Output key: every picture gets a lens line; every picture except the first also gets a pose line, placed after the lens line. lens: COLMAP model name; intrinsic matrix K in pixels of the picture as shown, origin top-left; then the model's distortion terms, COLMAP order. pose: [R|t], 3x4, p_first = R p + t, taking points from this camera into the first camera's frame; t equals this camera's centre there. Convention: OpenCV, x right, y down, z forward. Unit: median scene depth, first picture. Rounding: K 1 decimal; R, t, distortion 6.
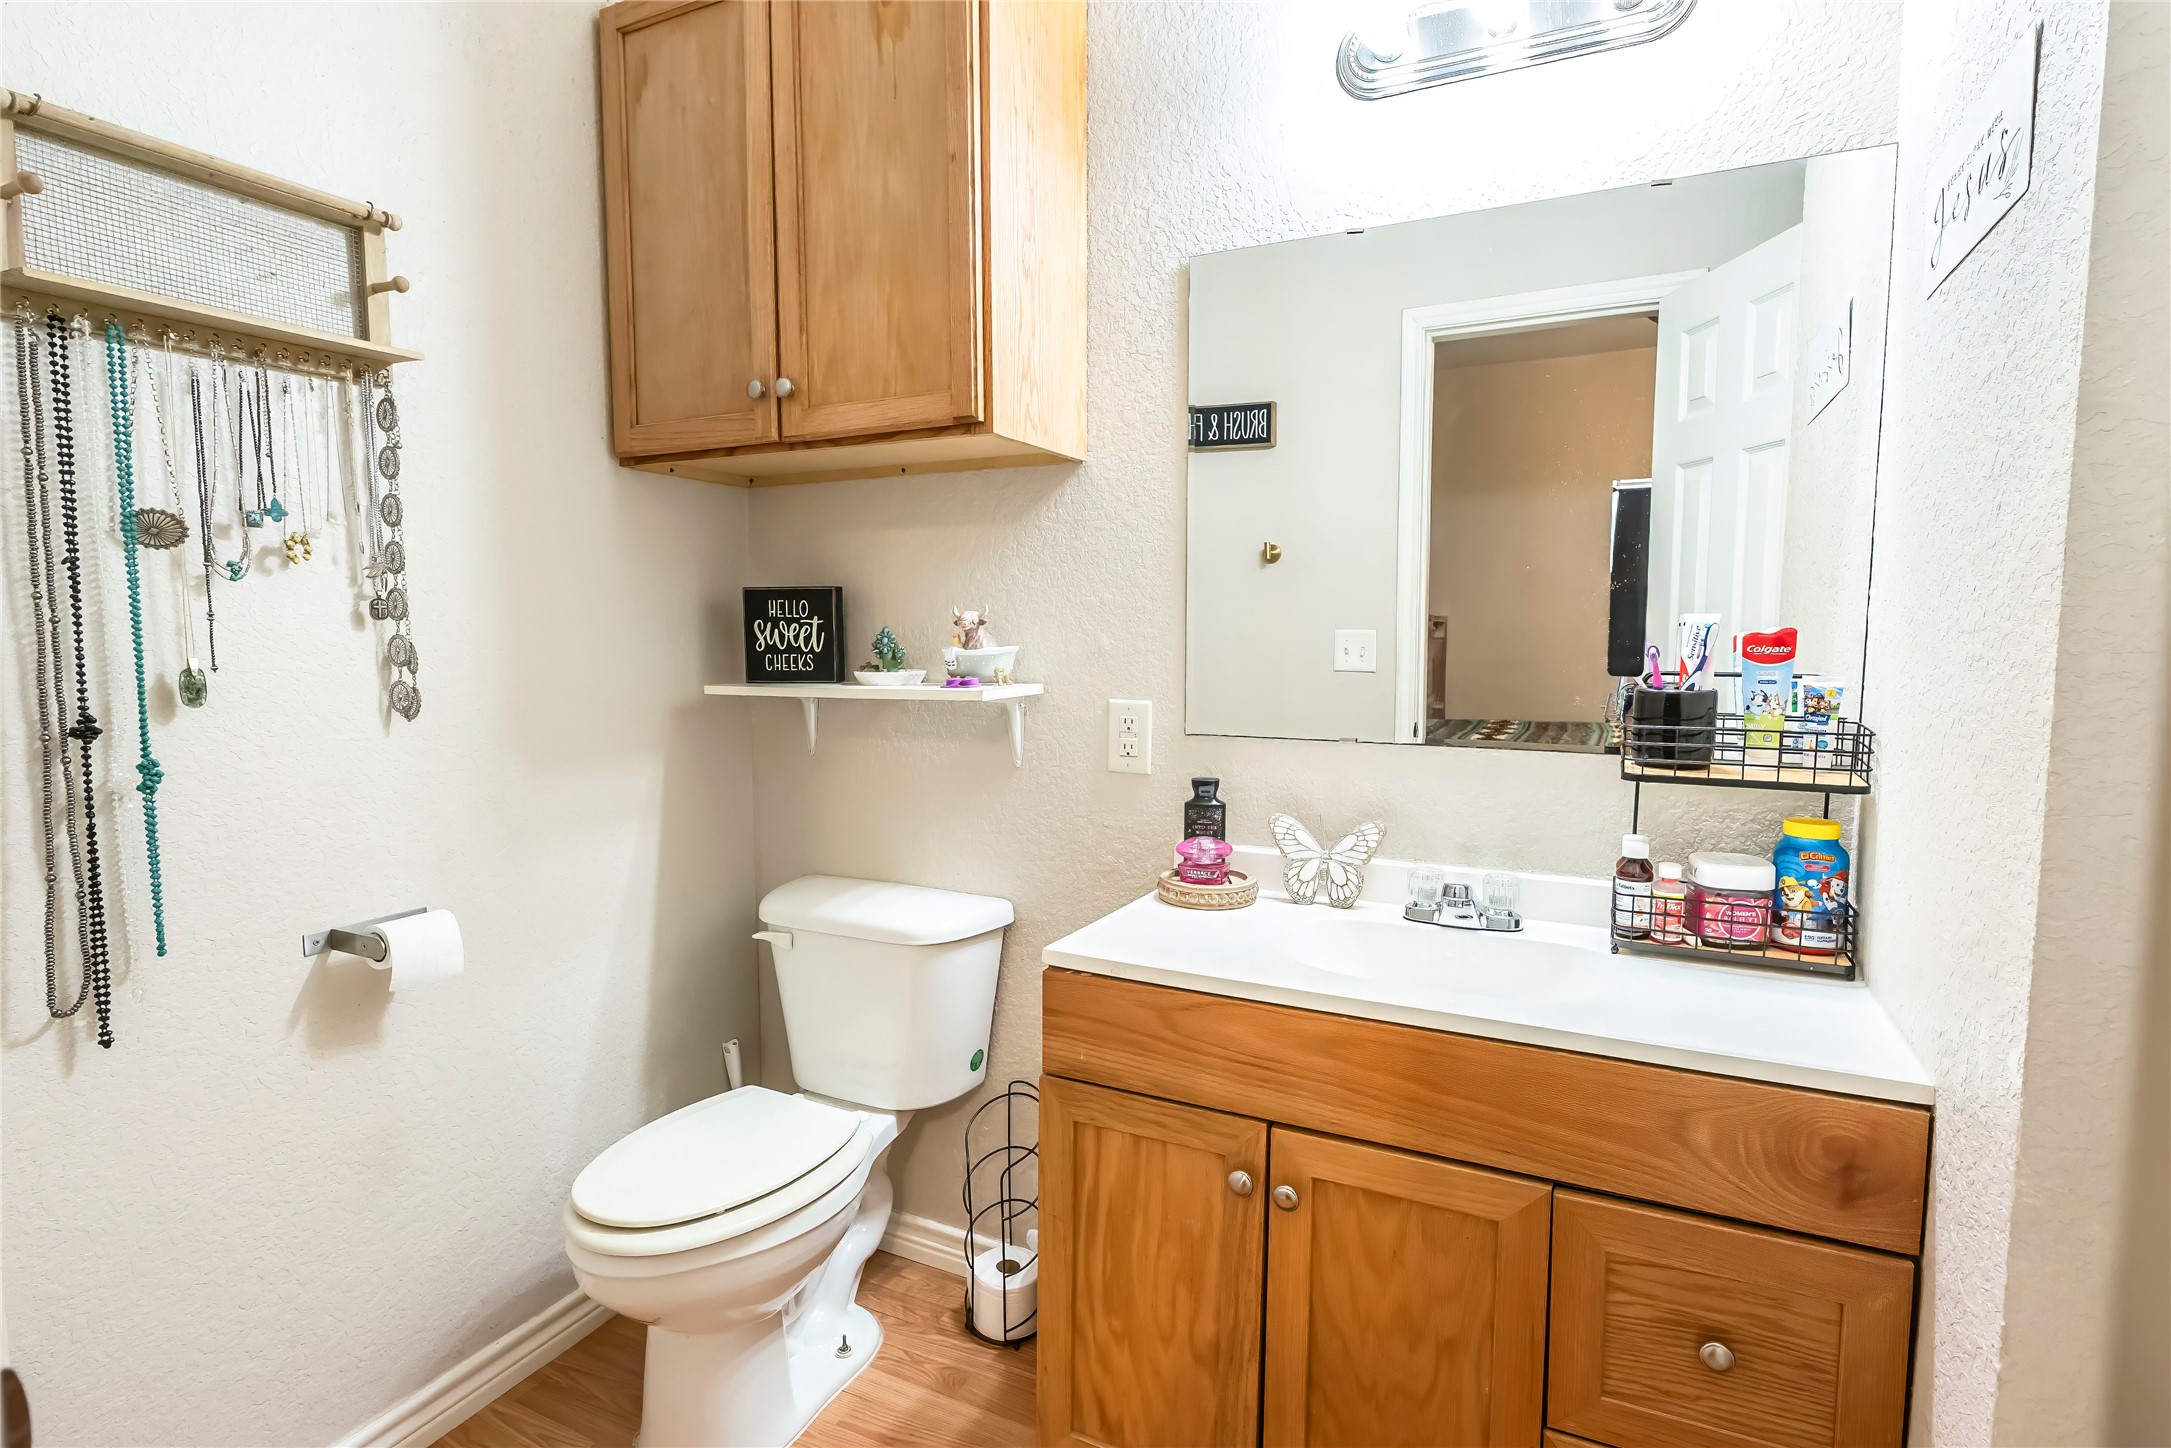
lens RADIAL K [[1158.0, 0, 1085.5], [0, 1158.0, 724.0], [0, 0, 1]] dist [-0.000168, 0.000121]
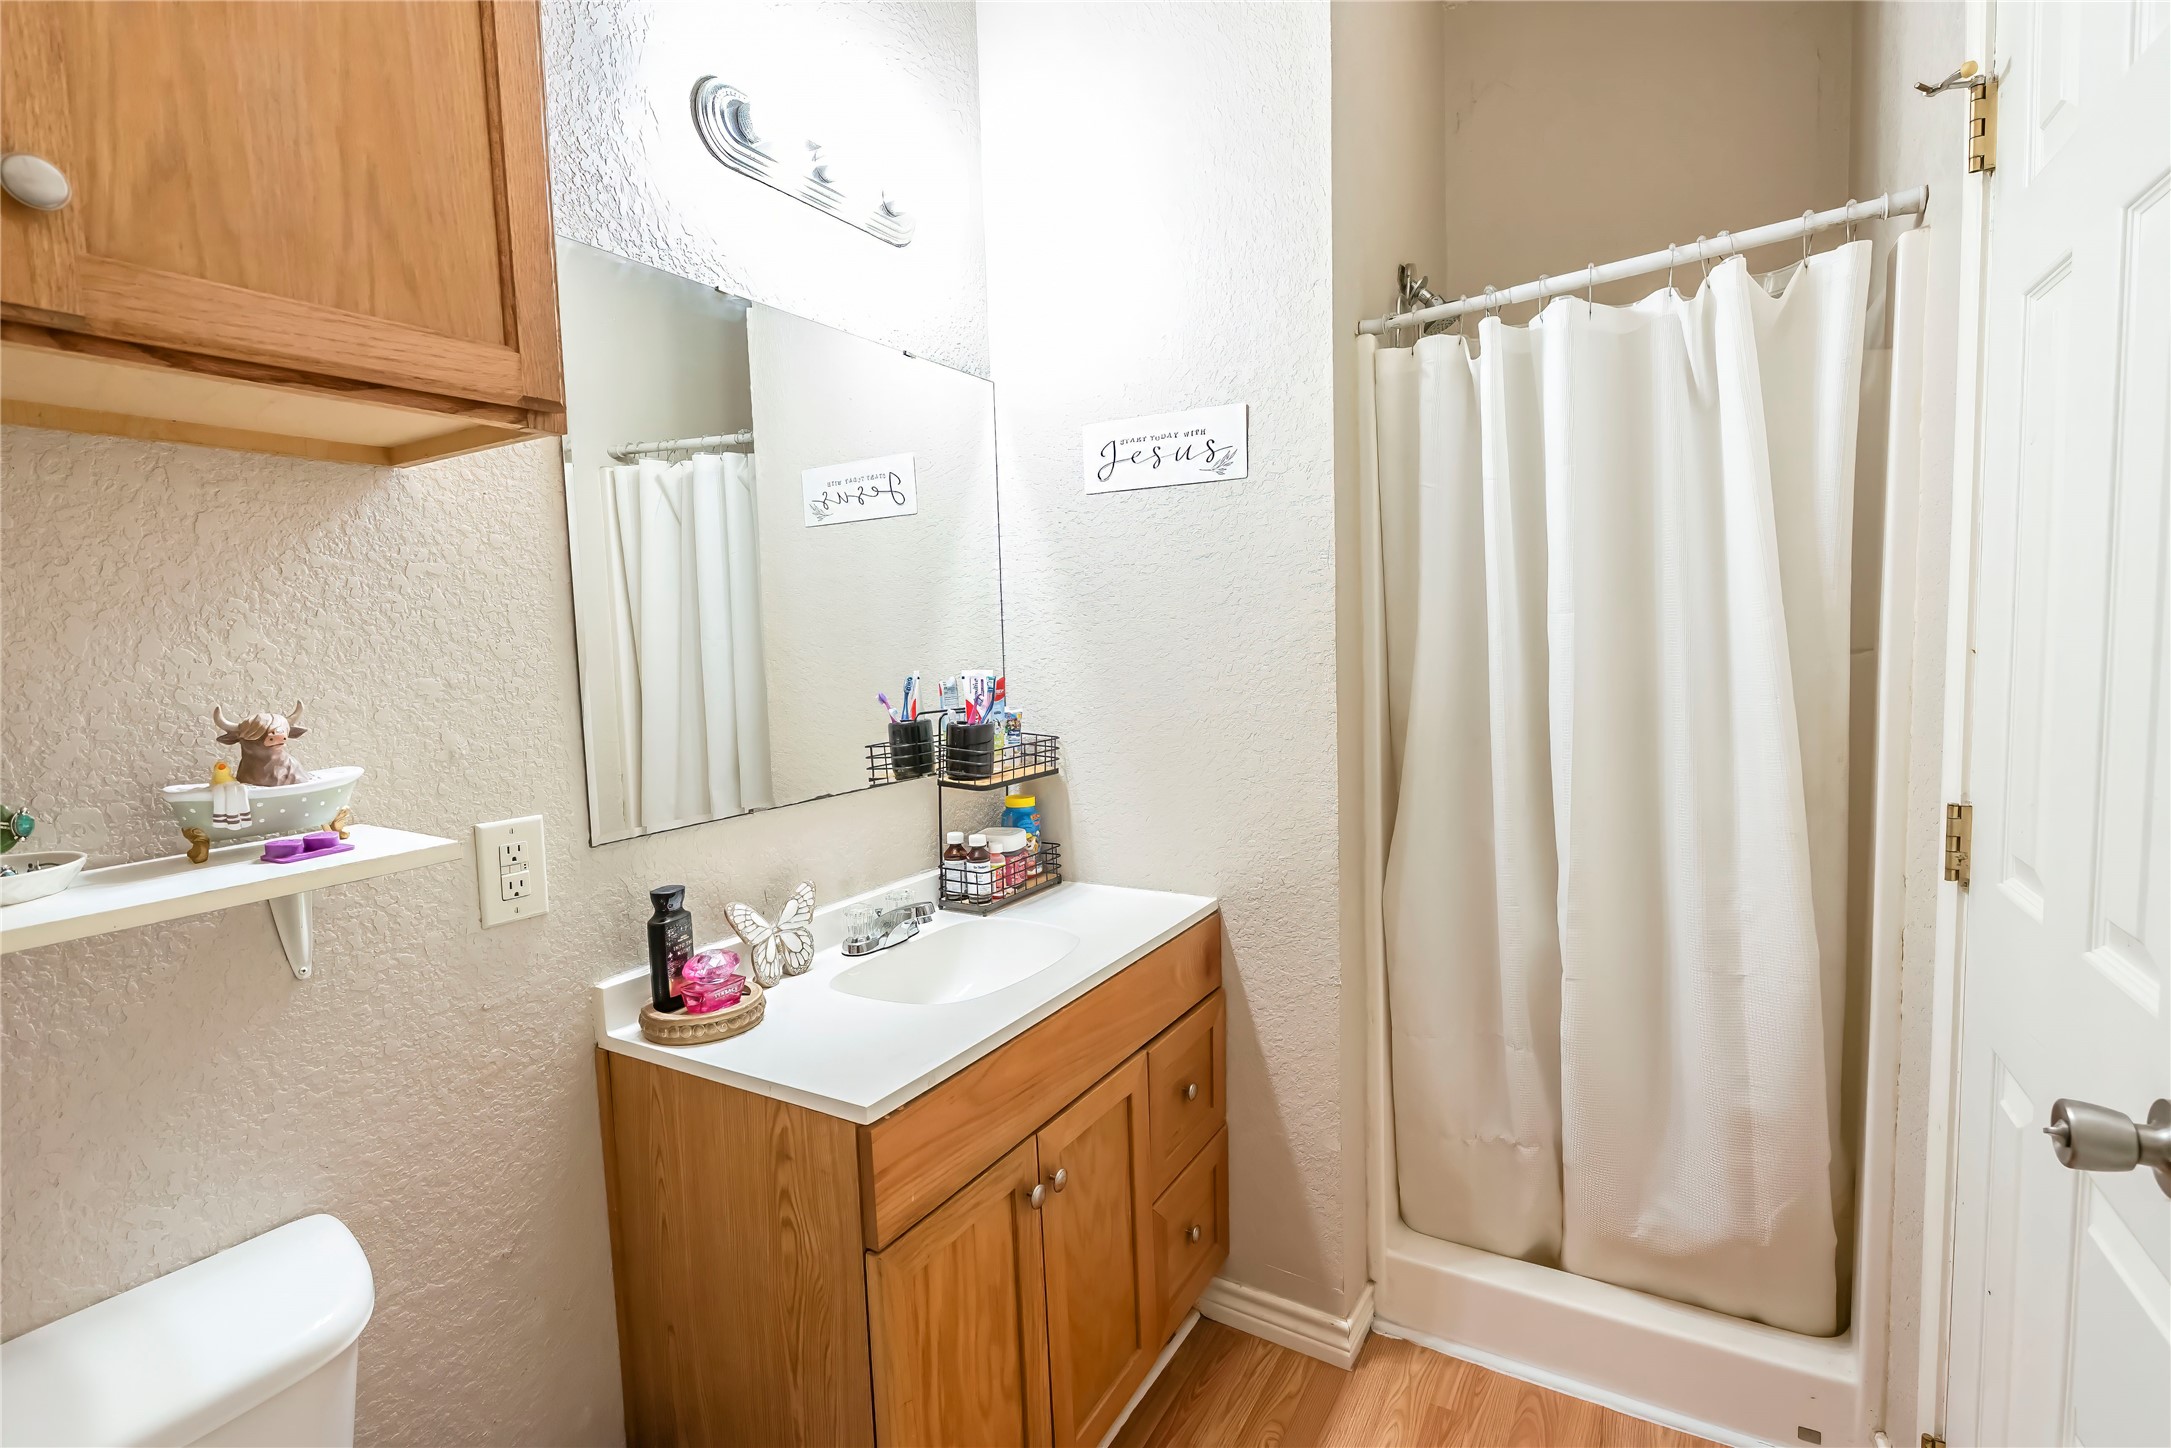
lens RADIAL K [[1035.9, 0, 1085.5], [0, 1035.9, 724.0], [0, 0, 1]] dist [0.002017, 0.000751]
pose [[0.029303, -0.089797, 0.995529, -0.651109], [0.106449, 0.990573, 0.086217, -0.107807], [-0.993886, 0.103447, 0.038585, 0.693730]]
